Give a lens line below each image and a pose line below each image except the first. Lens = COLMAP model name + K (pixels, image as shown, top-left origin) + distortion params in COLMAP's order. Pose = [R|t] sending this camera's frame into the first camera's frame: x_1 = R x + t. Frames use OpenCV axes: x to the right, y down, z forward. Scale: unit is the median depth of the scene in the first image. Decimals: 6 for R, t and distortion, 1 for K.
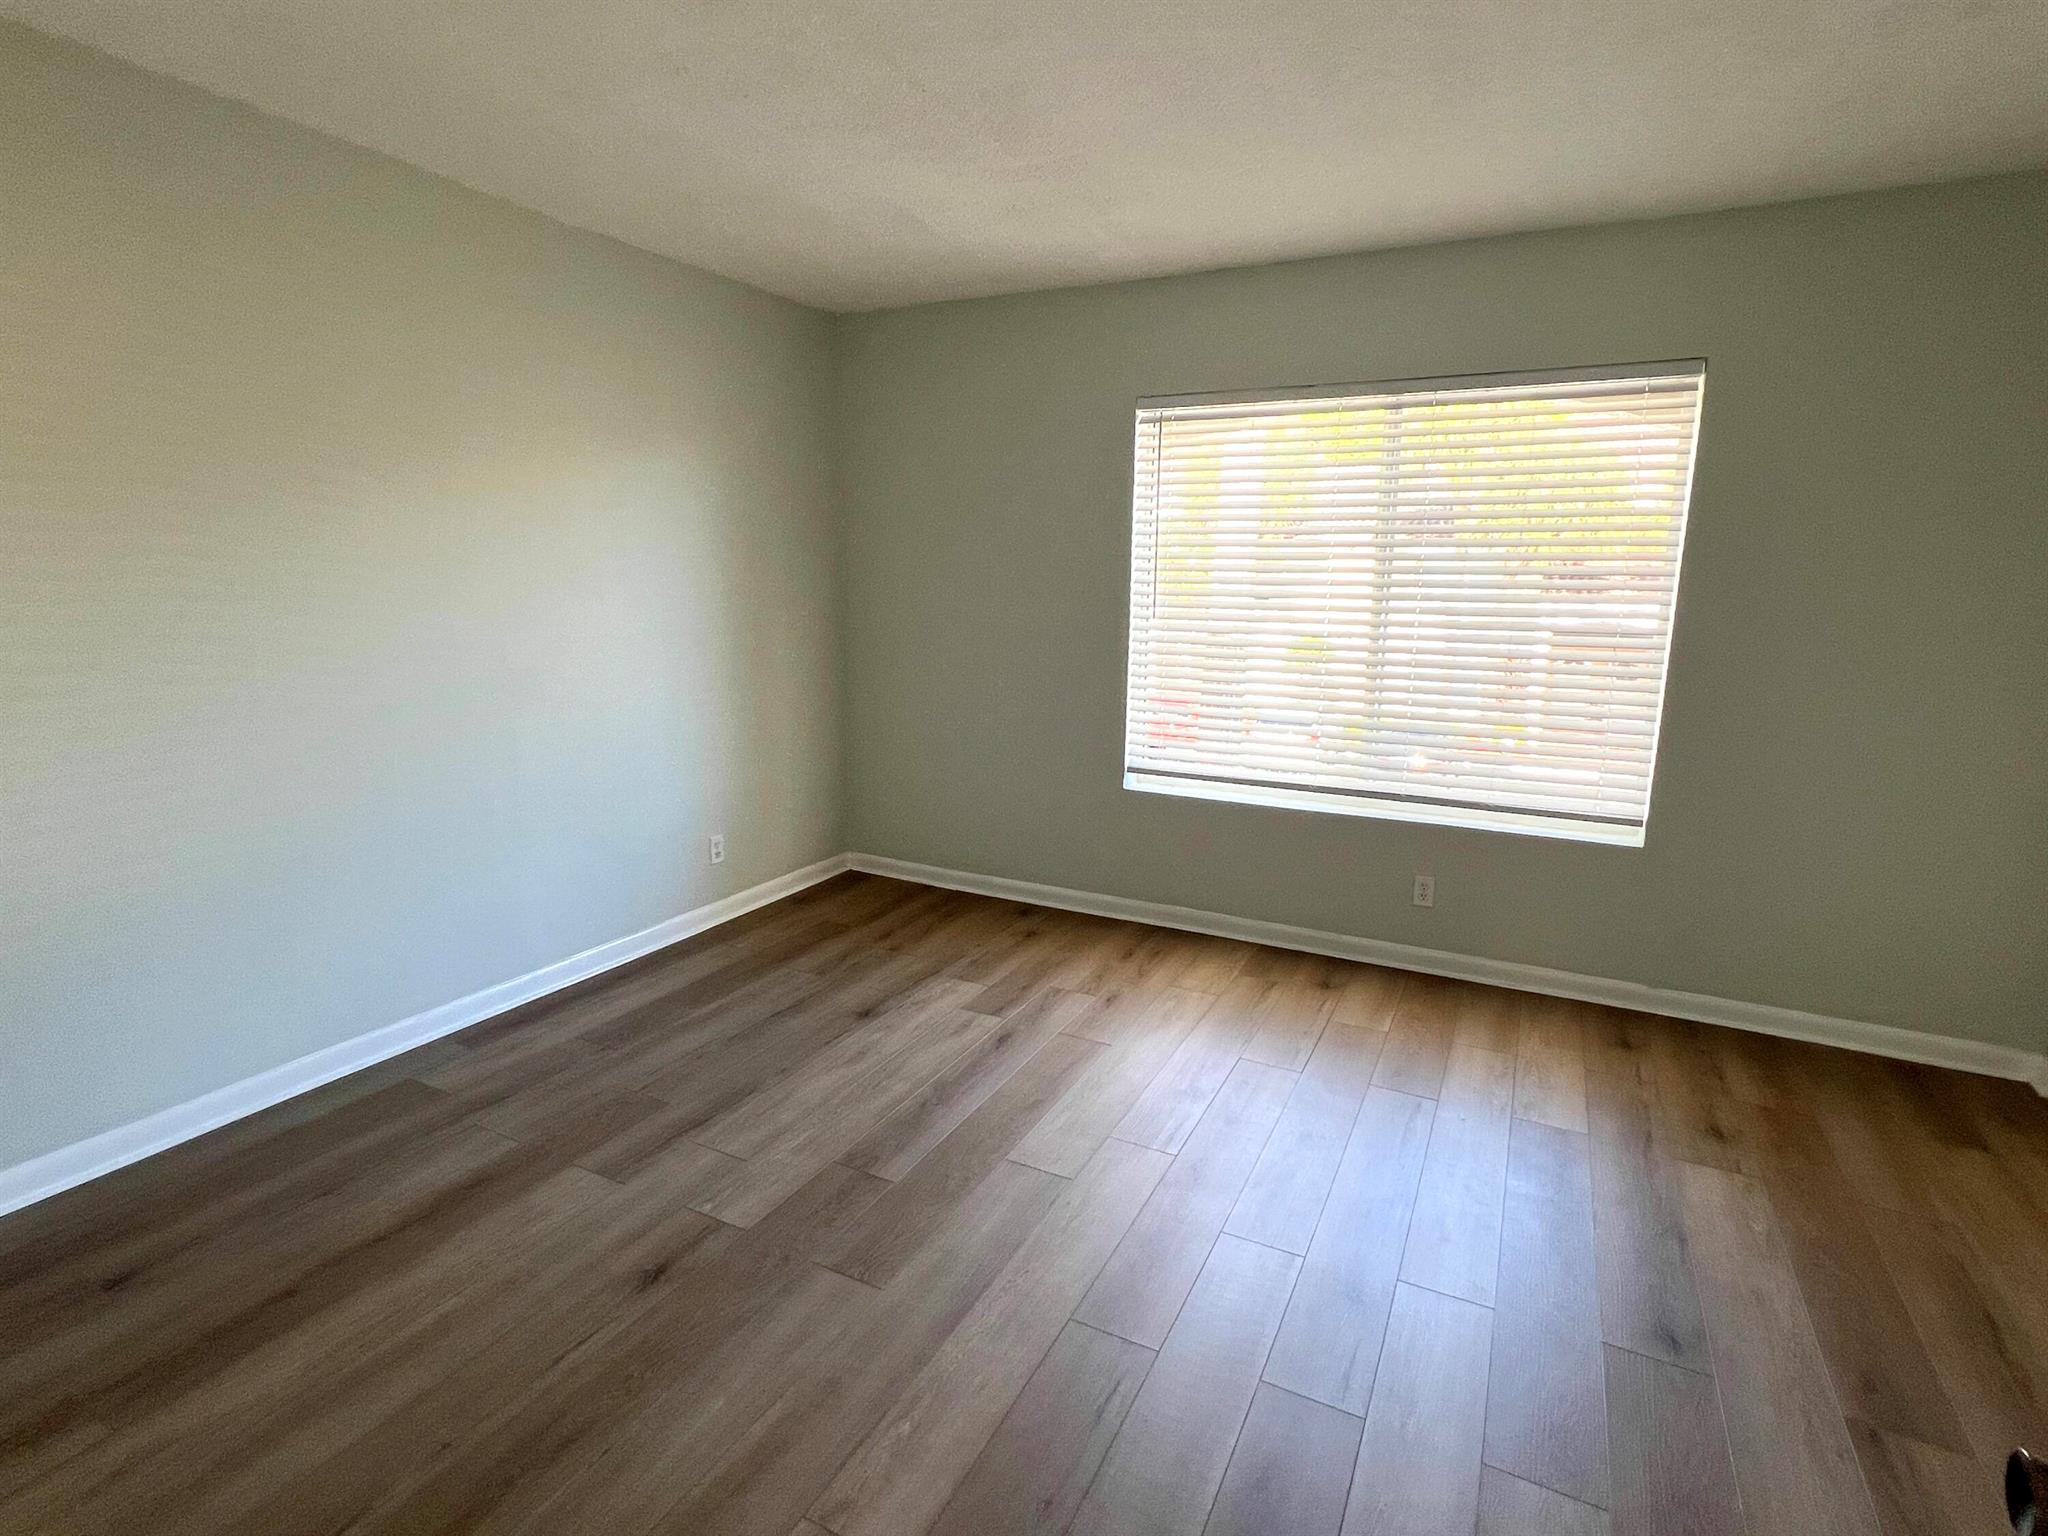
lens RADIAL K [[1021.7, 0, 1024.1], [0, 1021.7, 767.1], [0, 0, 1]] dist [-0.003597, -0.000290]
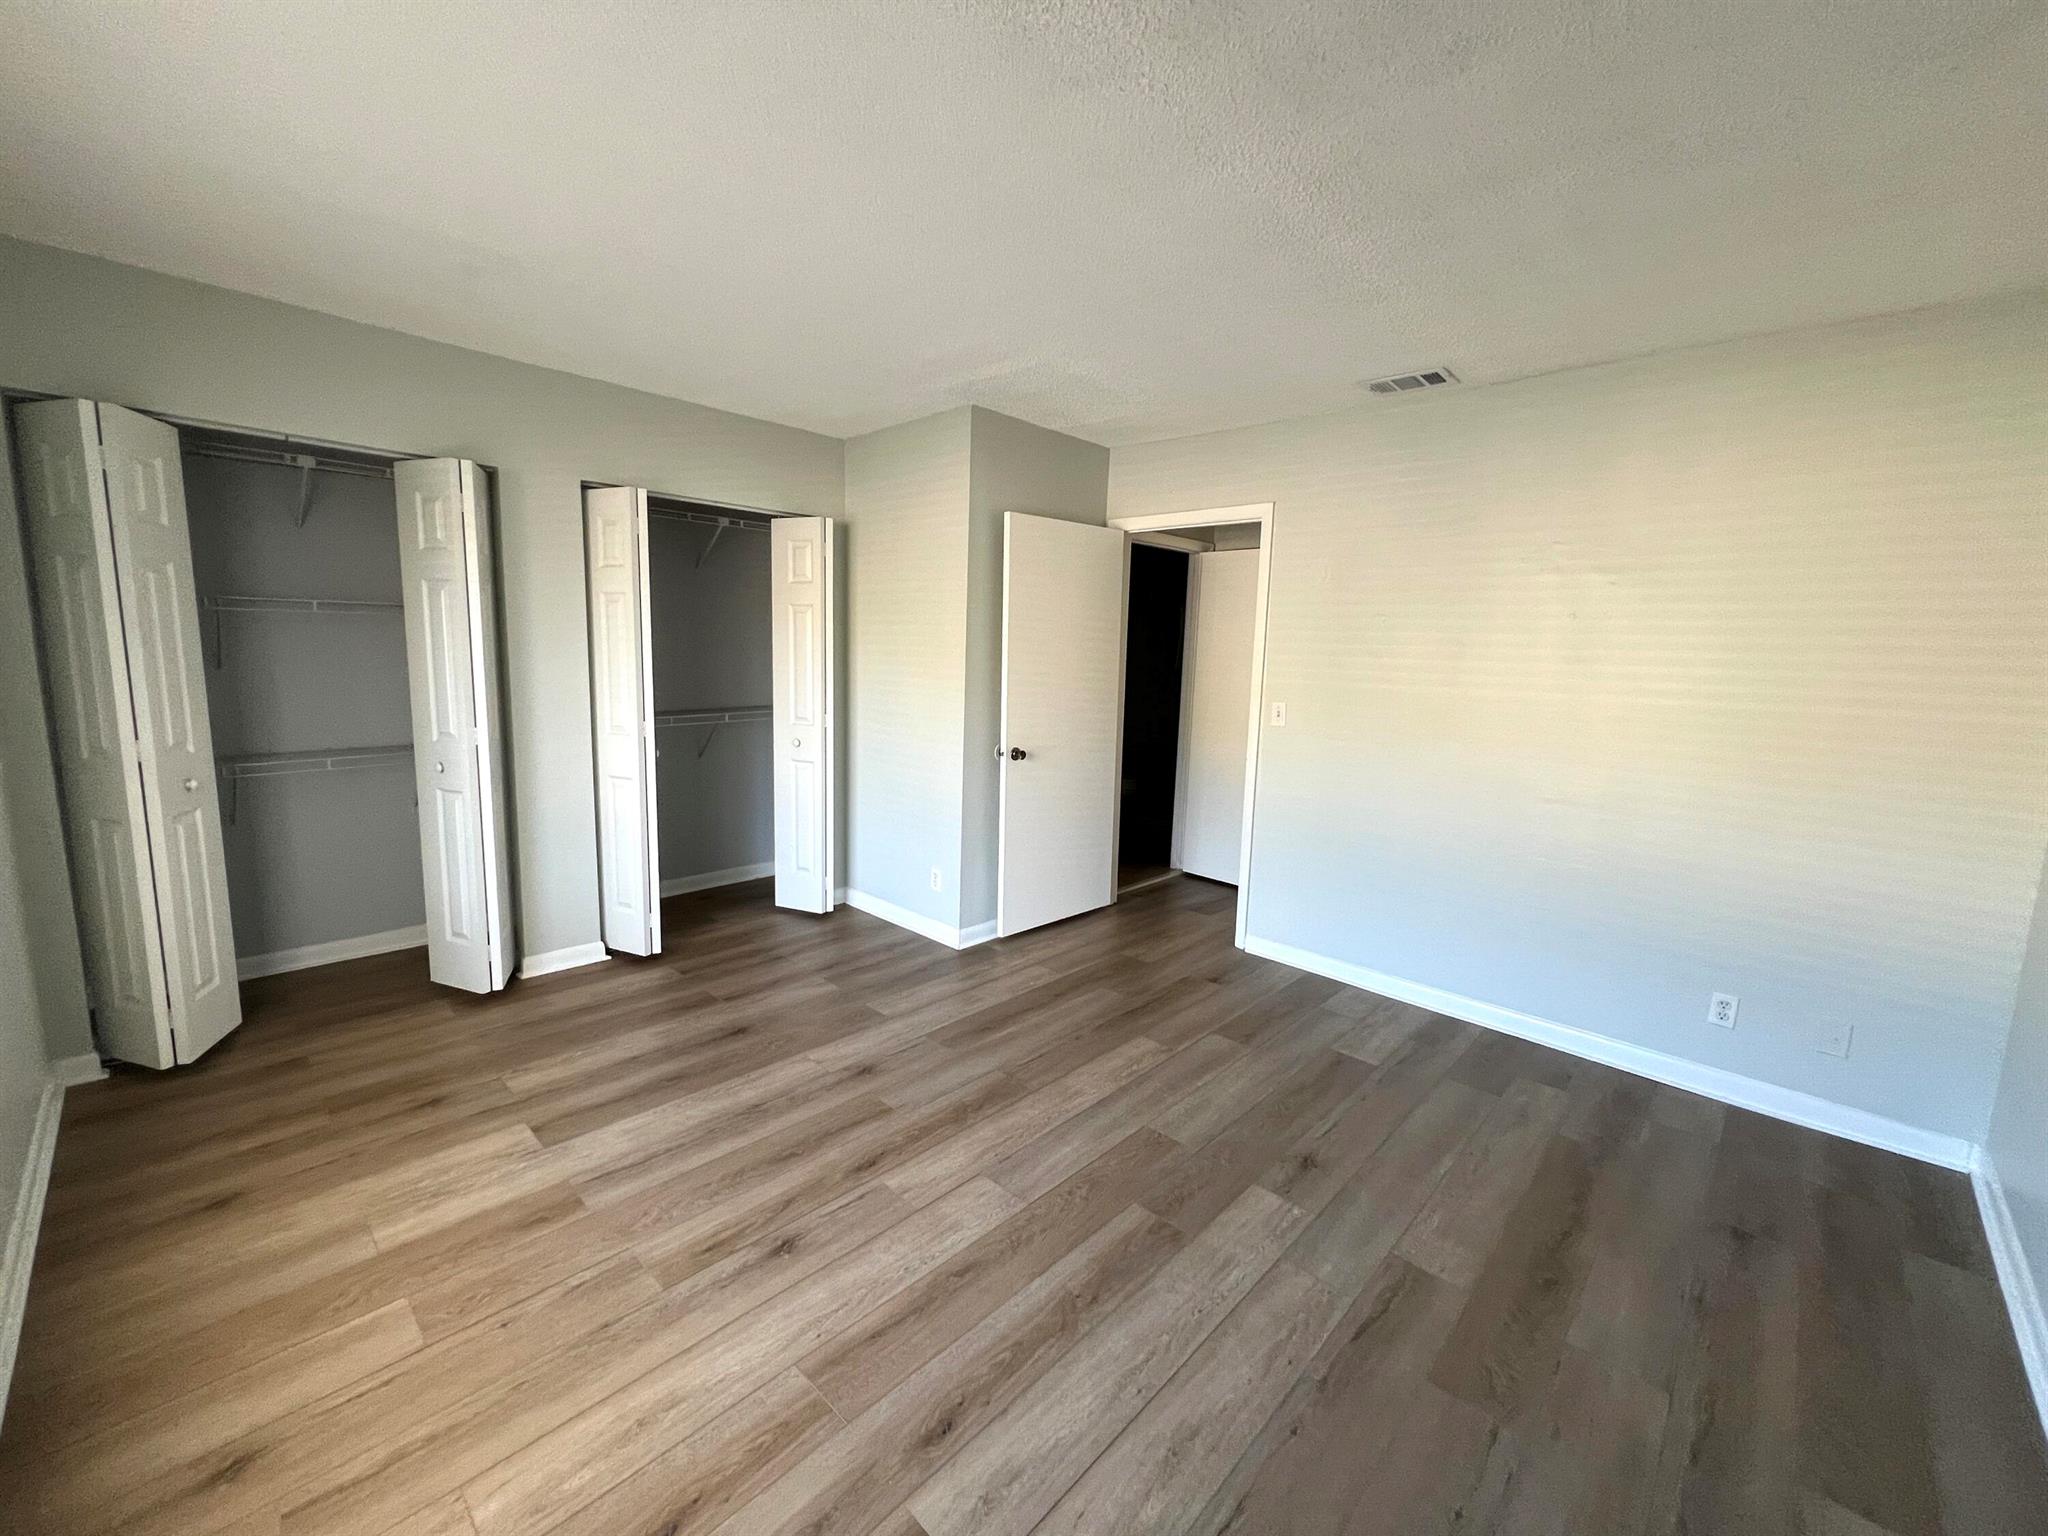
lens RADIAL K [[824.0, 0, 1021.6], [0, 824.0, 764.5], [0, 0, 1]] dist [-0.003258, 0.000809]
pose [[-0.958166, -0.084025, 0.273600, -0.205875], [0.008883, 0.946744, 0.321864, -0.322629], [-0.286074, 0.310830, -0.906392, 1.628350]]
